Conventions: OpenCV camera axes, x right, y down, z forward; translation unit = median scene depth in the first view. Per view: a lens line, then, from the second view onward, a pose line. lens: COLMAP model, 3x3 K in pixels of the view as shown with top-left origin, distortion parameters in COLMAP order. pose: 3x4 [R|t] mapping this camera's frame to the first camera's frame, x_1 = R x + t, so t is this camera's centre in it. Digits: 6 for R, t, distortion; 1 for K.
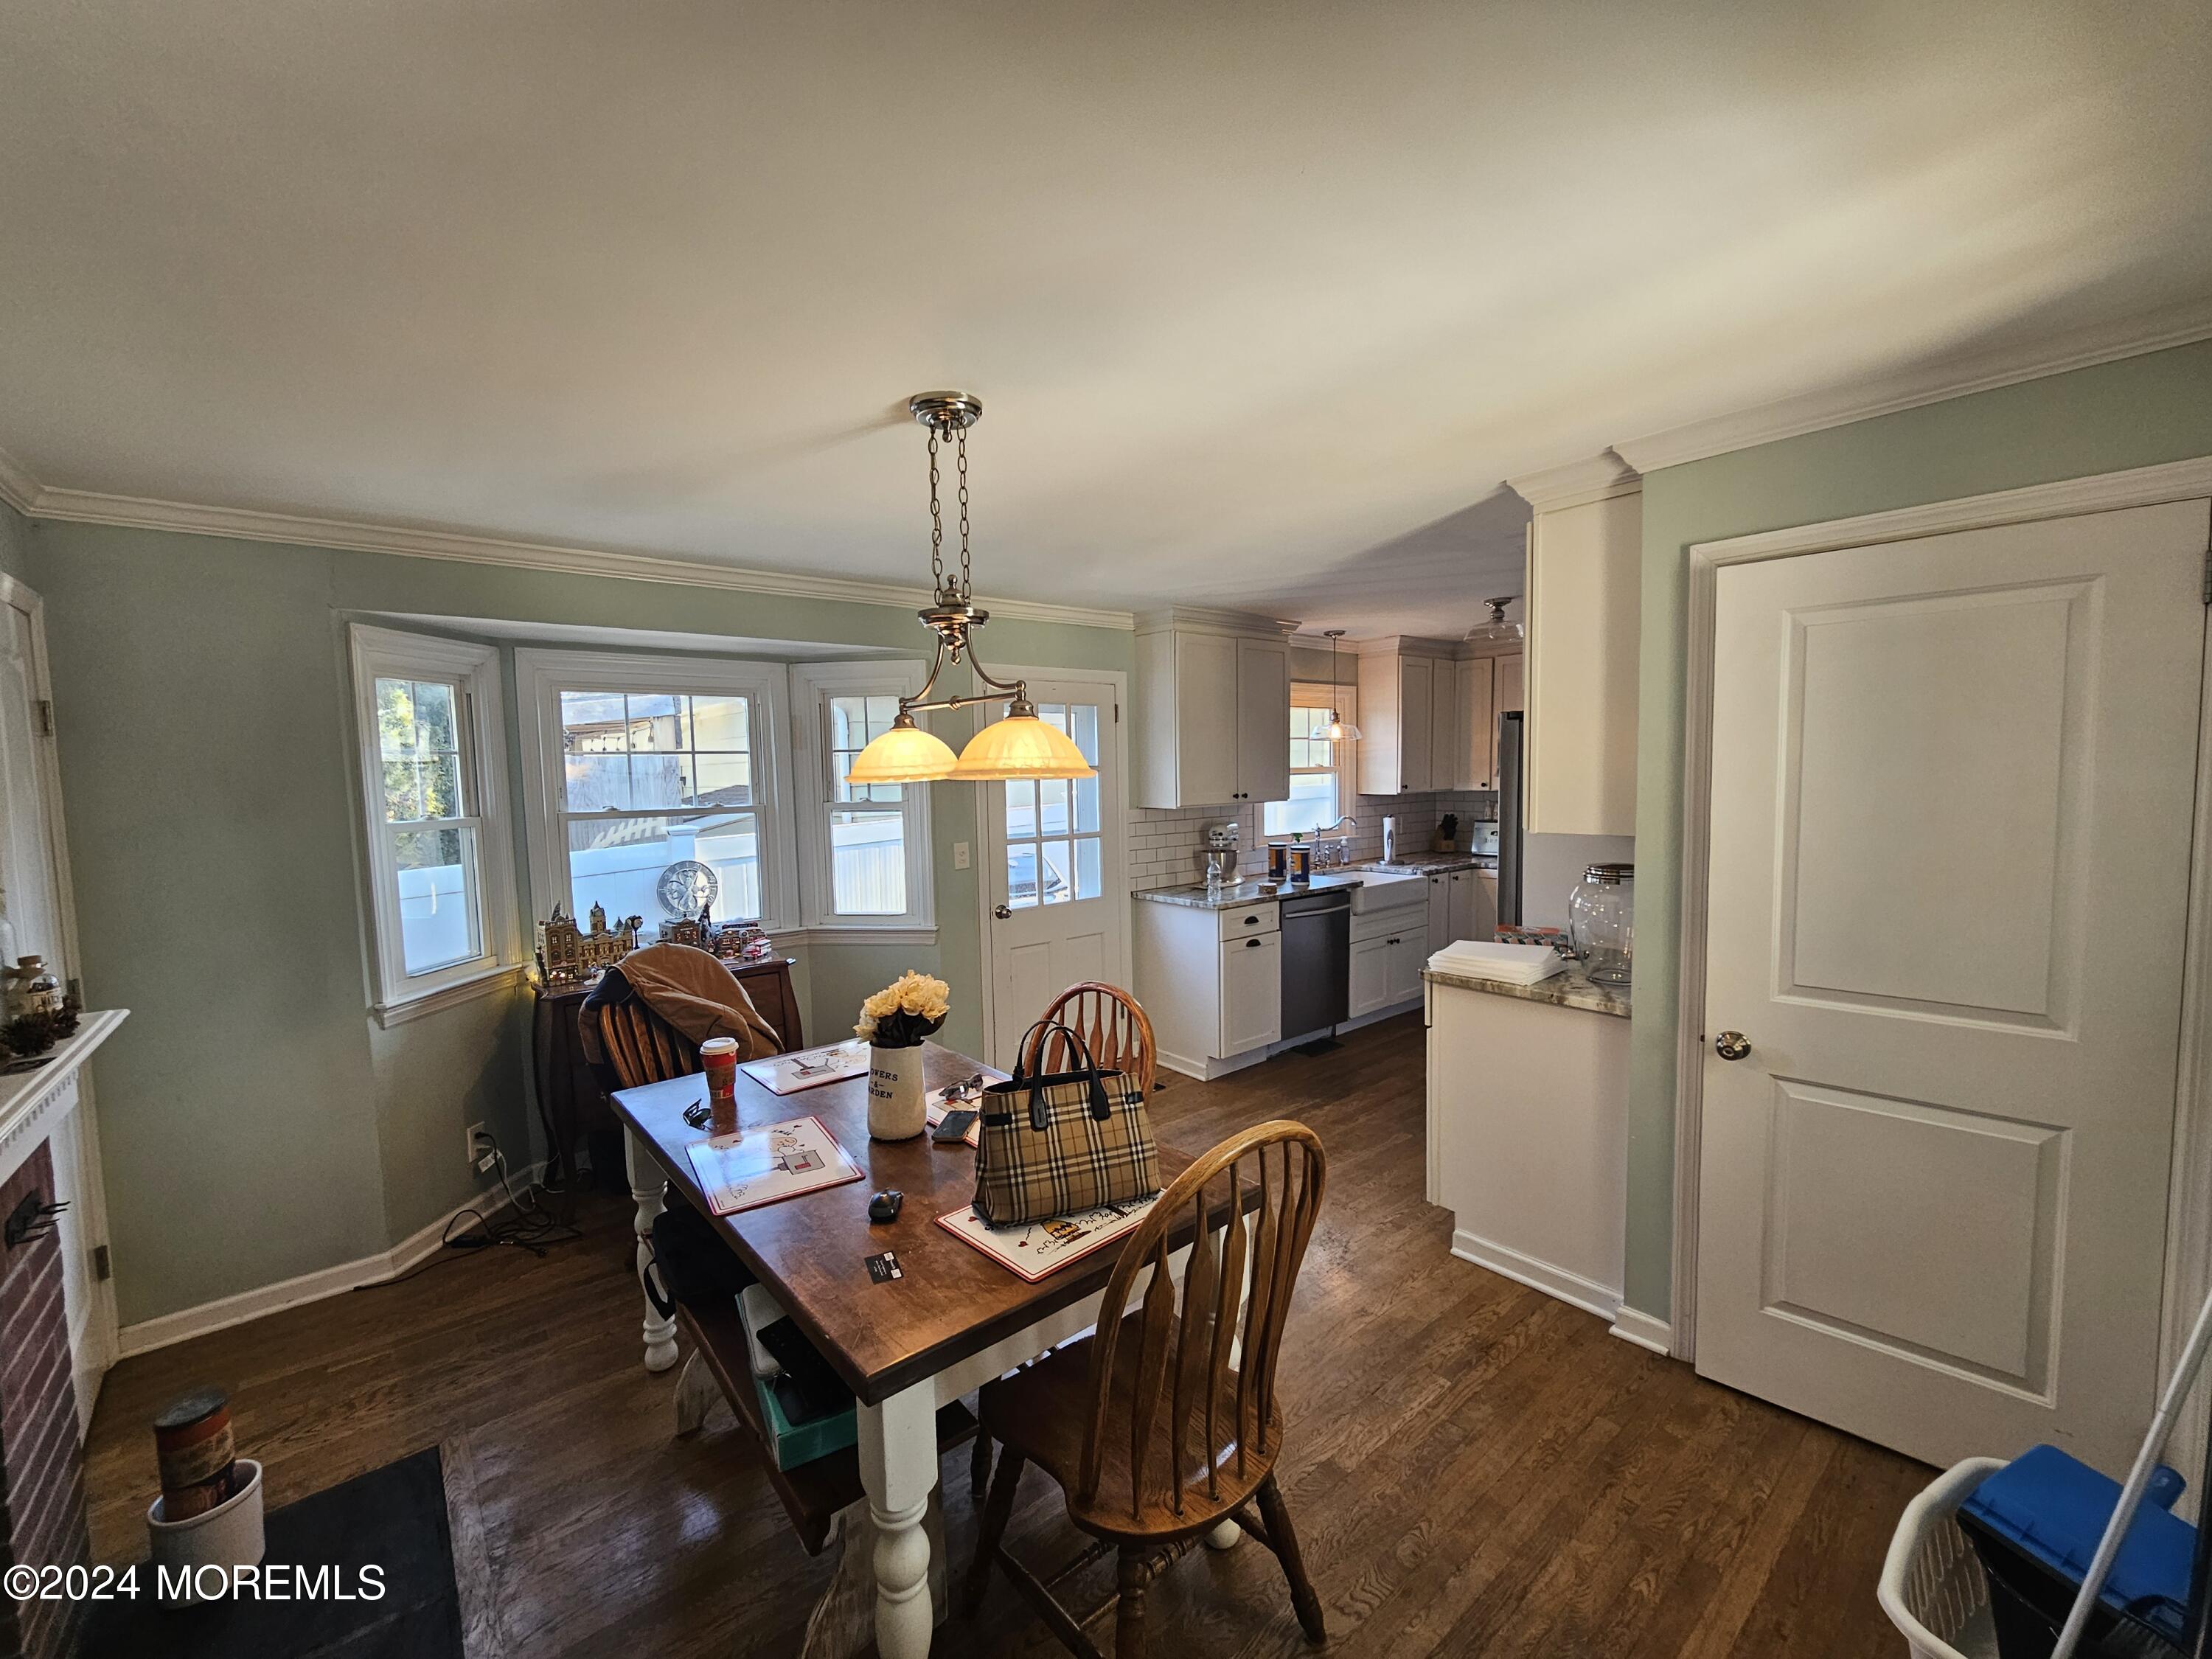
lens RADIAL K [[909.1, 0, 1106.8], [0, 909.1, 834.2], [0, 0, 1]] dist [-0.001669, -0.001197]
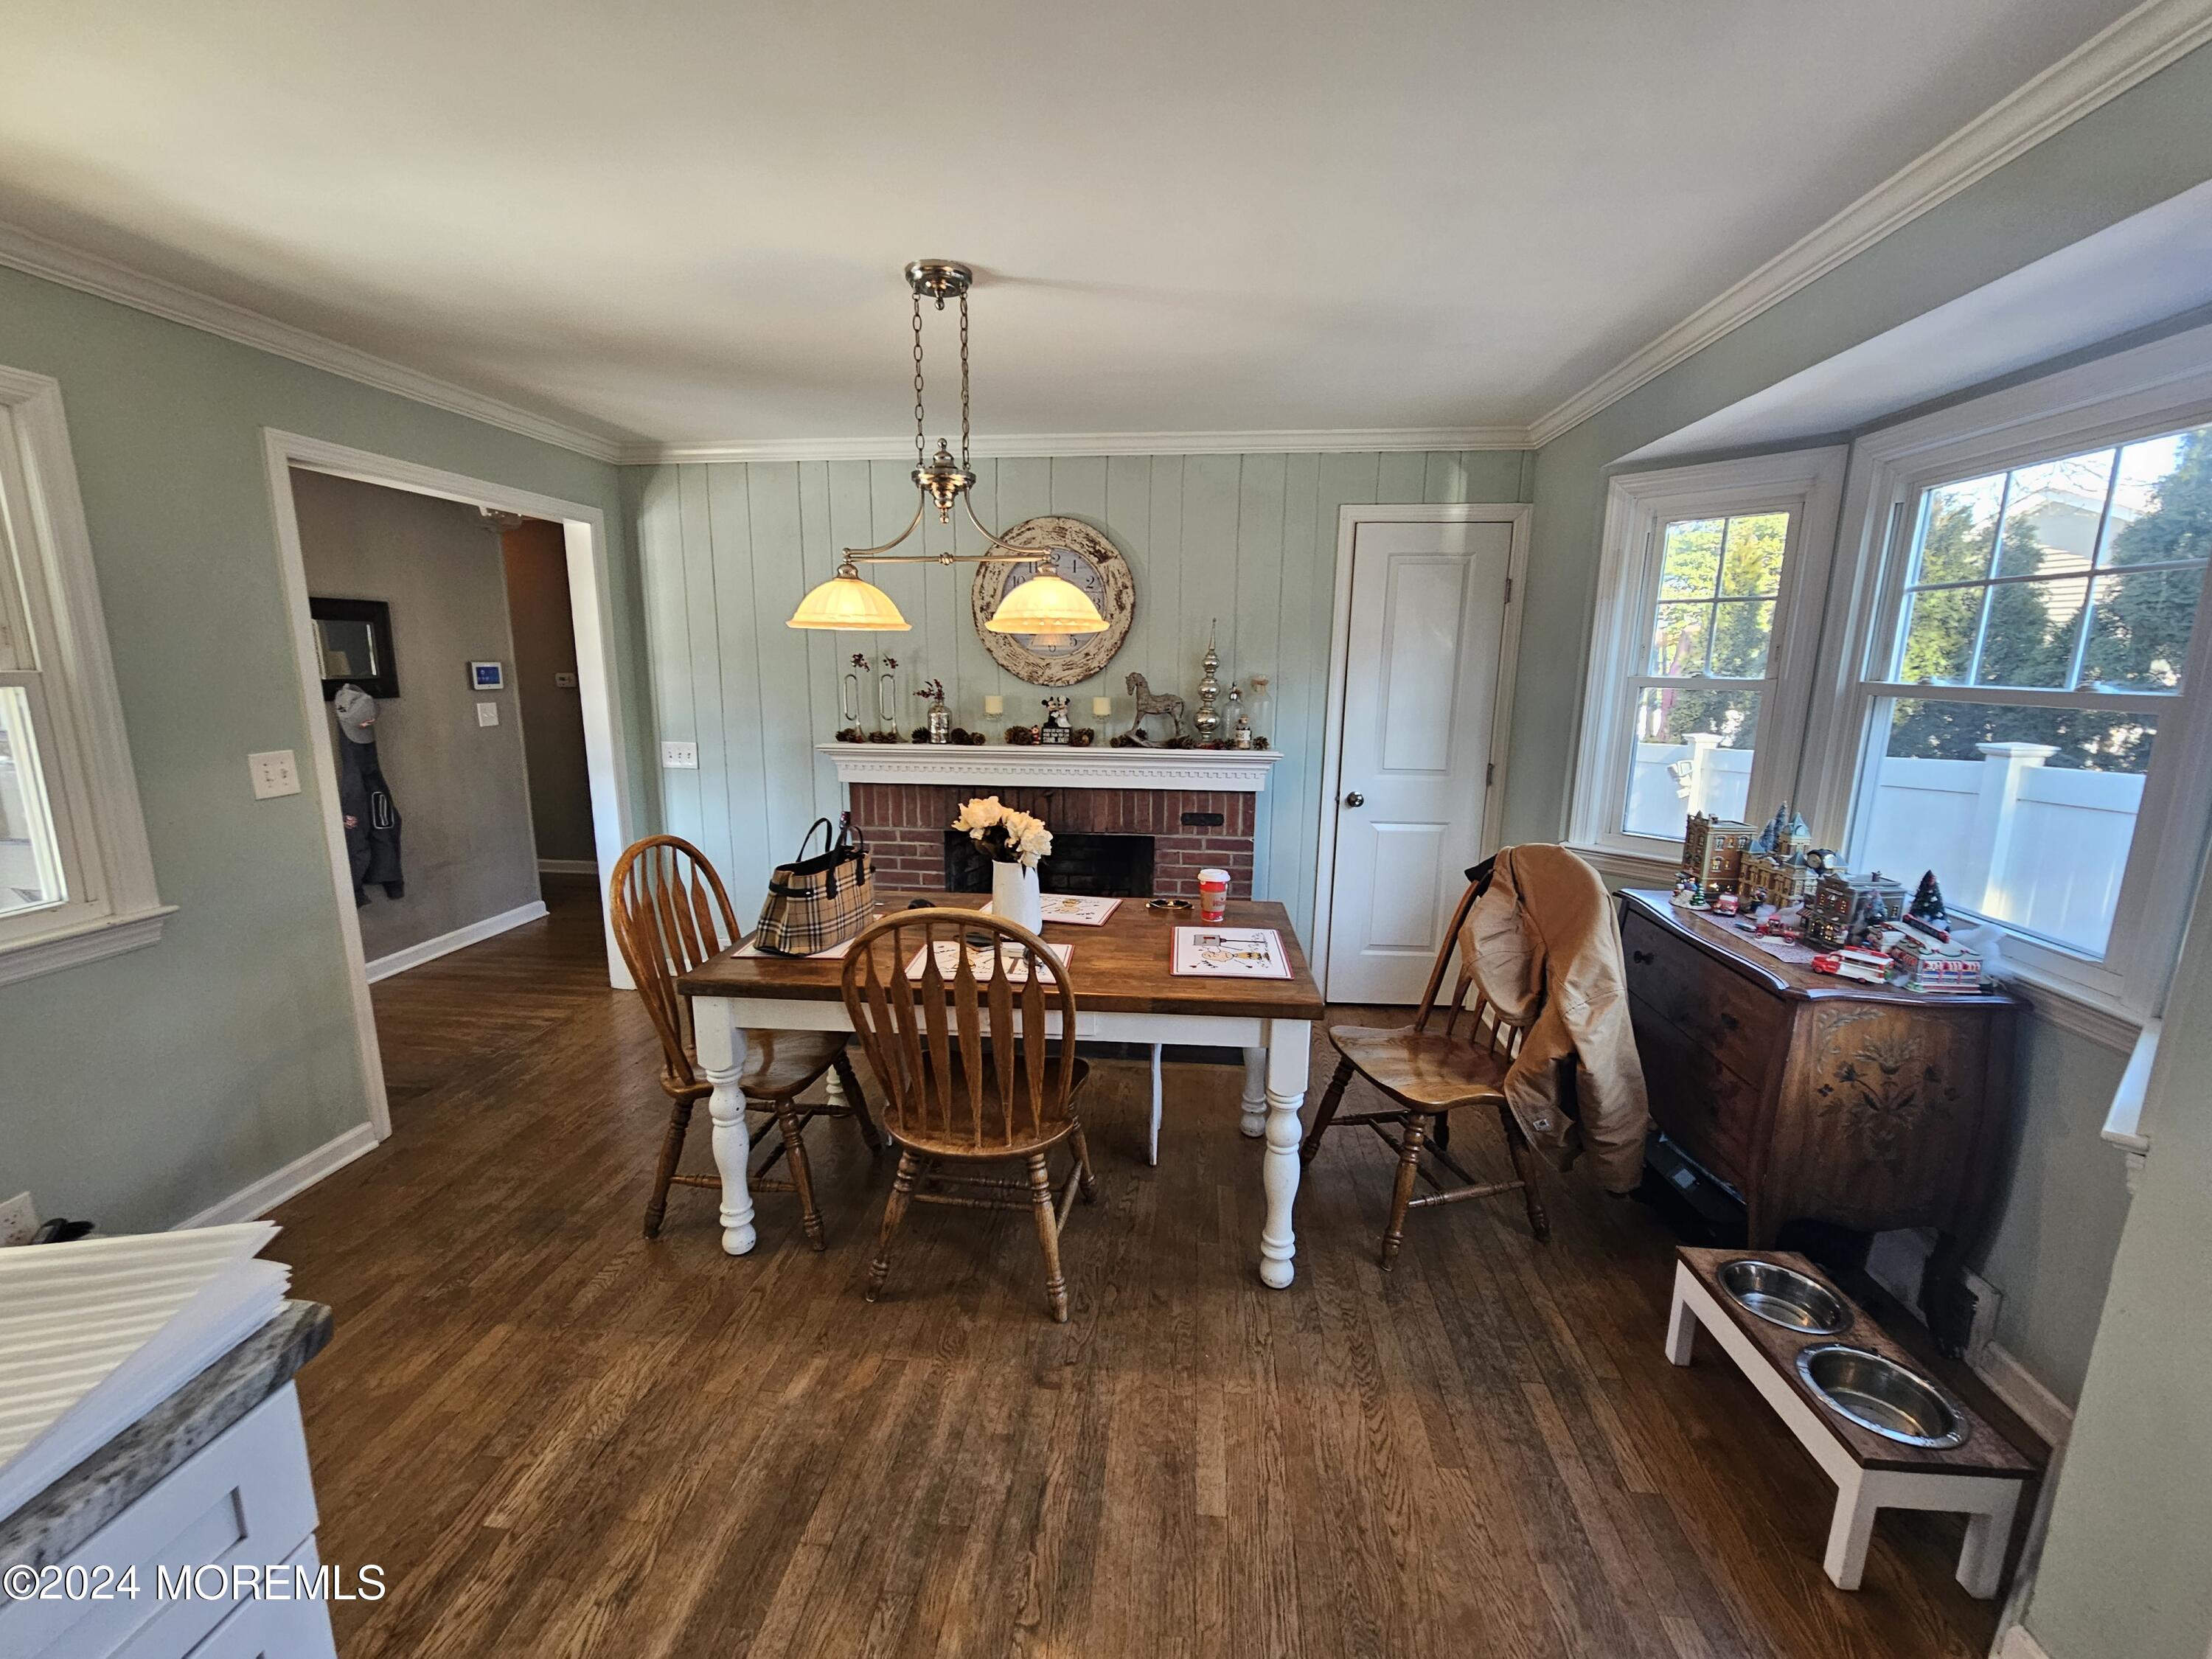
lens RADIAL K [[909.1, 0, 1099.0], [0, 909.1, 832.8], [0, 0, 1]] dist [-0.001669, -0.001197]
pose [[-0.726376, 0.141574, -0.672558, 0.340896], [-0.047251, 0.965953, 0.254366, -0.073626], [0.685671, 0.216545, -0.694956, 1.360773]]
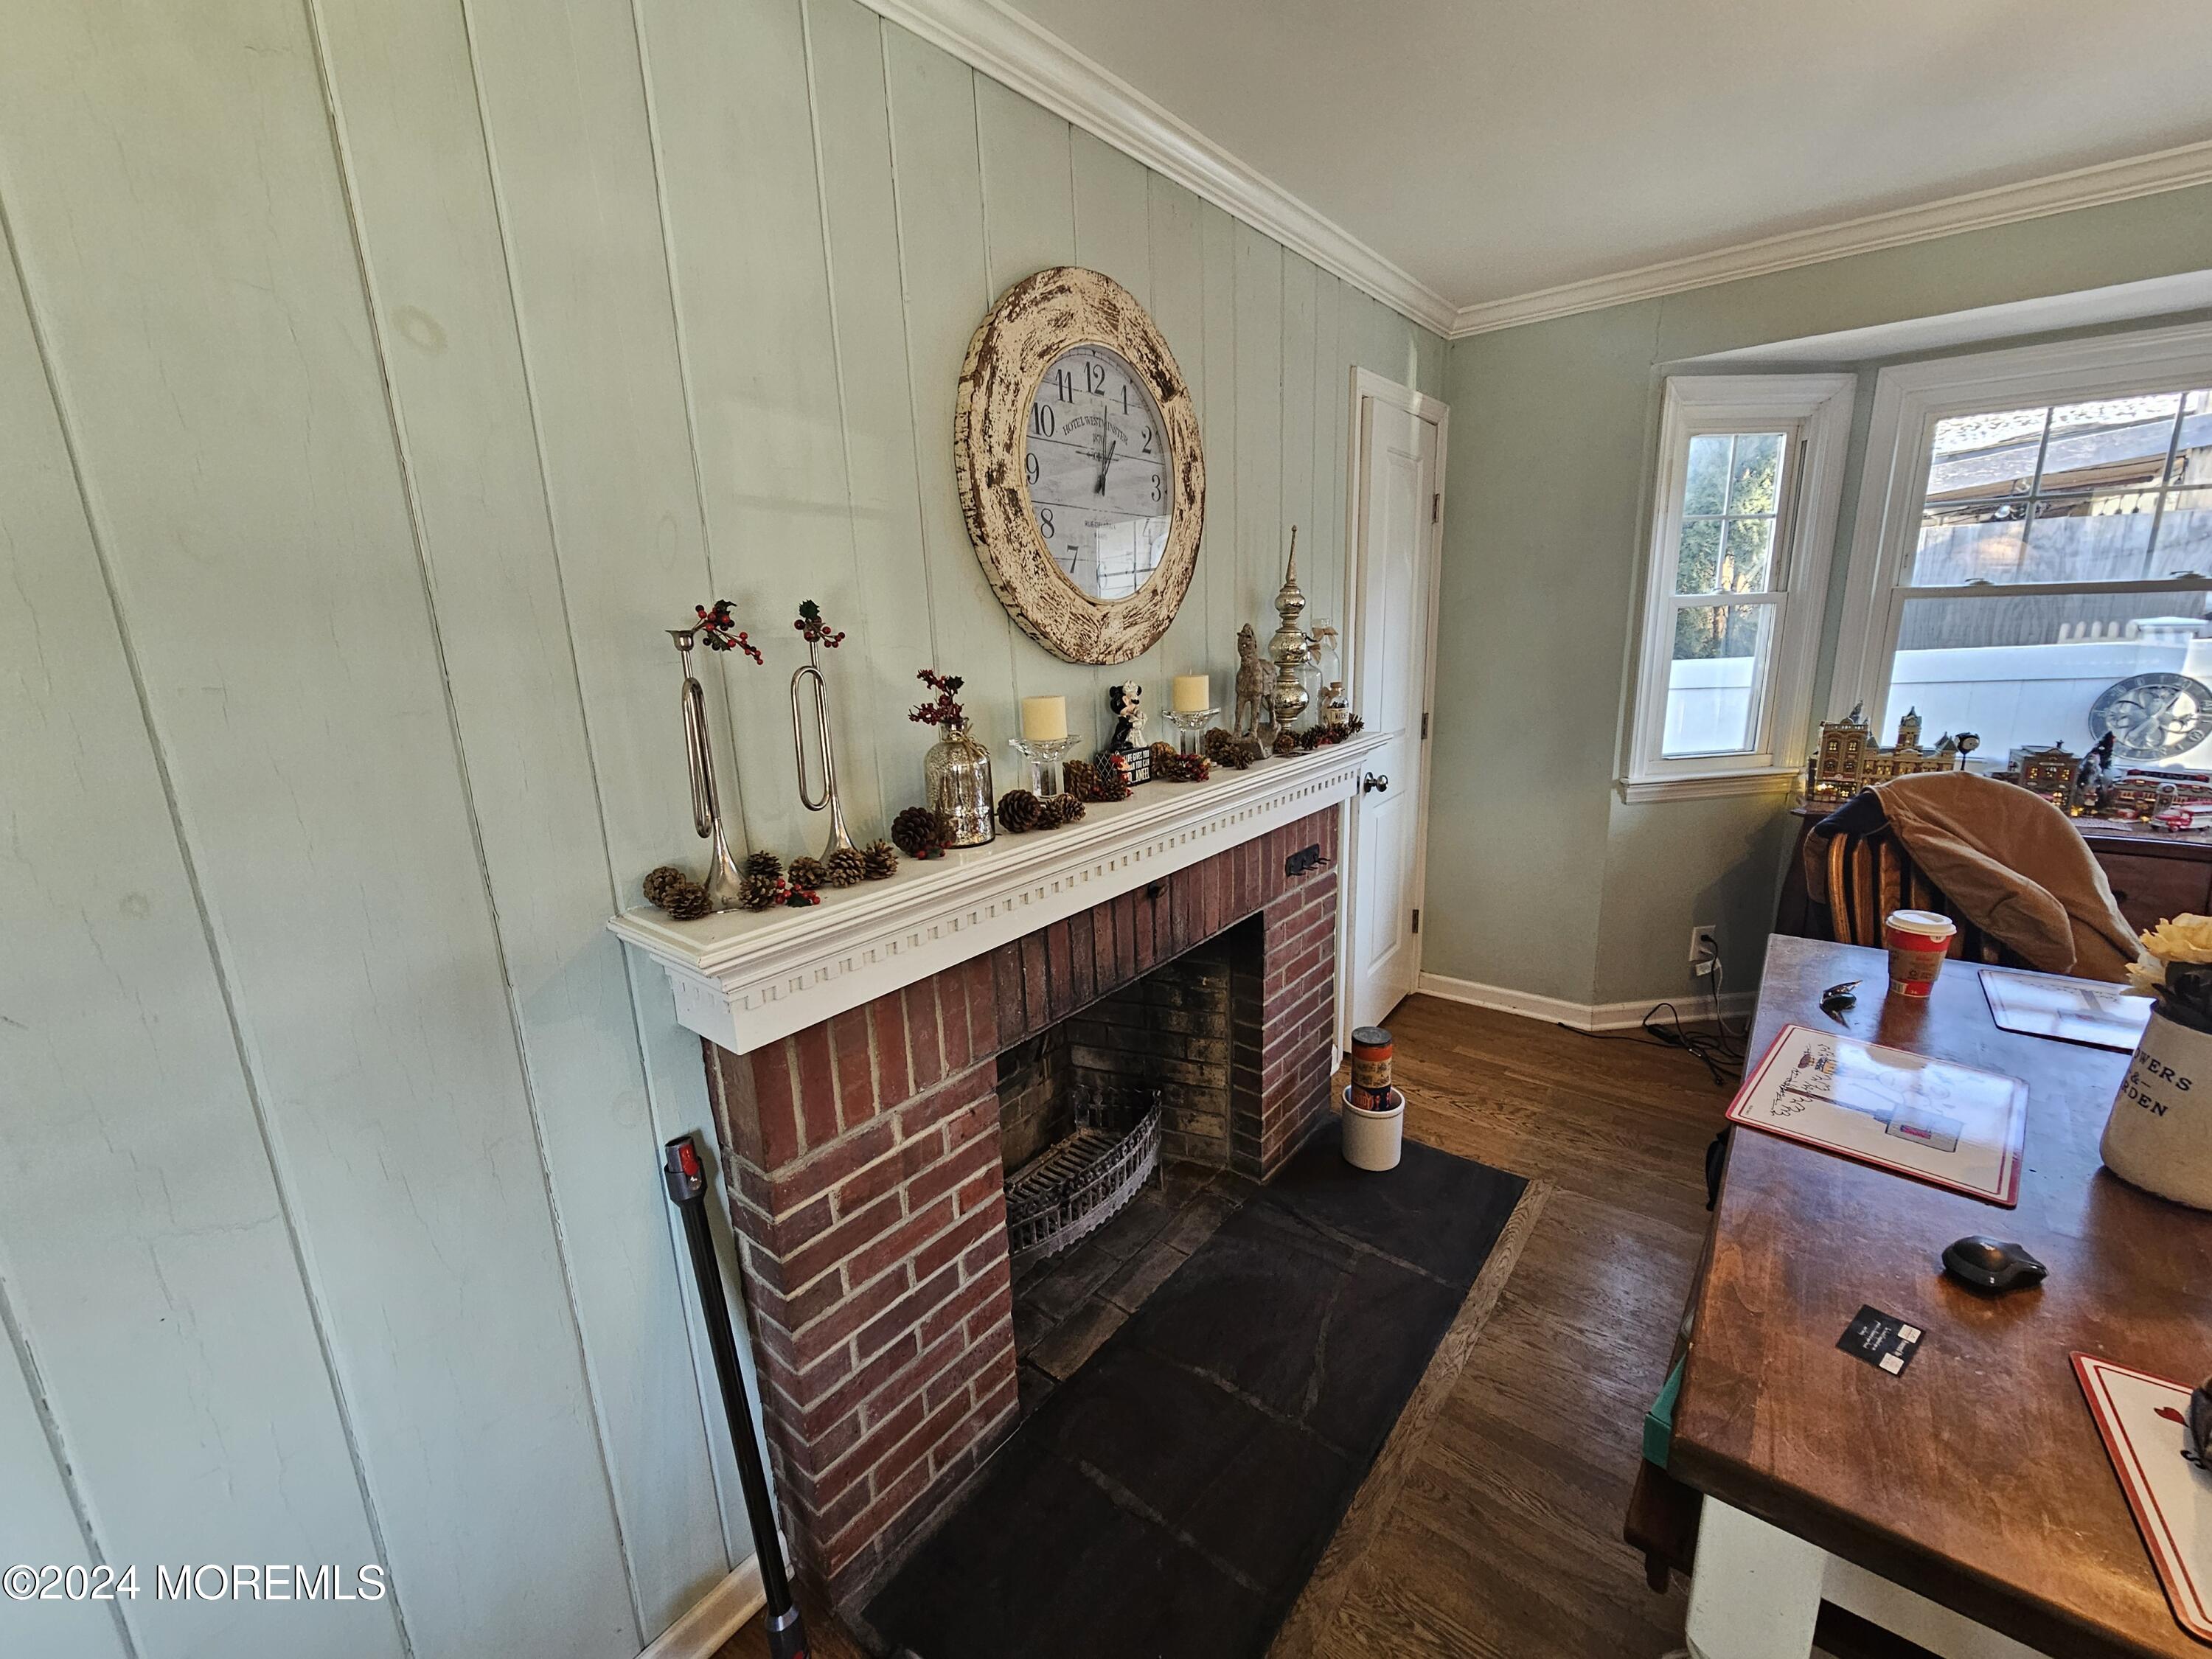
lens RADIAL K [[909.1, 0, 1106.7], [0, 909.1, 833.9], [0, 0, 1]] dist [-0.001669, -0.001197]
pose [[0.184200, 0.243251, -0.952313, 0.078856], [-0.037263, 0.969923, 0.240541, 0.023770], [0.982182, -0.008821, 0.187724, 0.233798]]
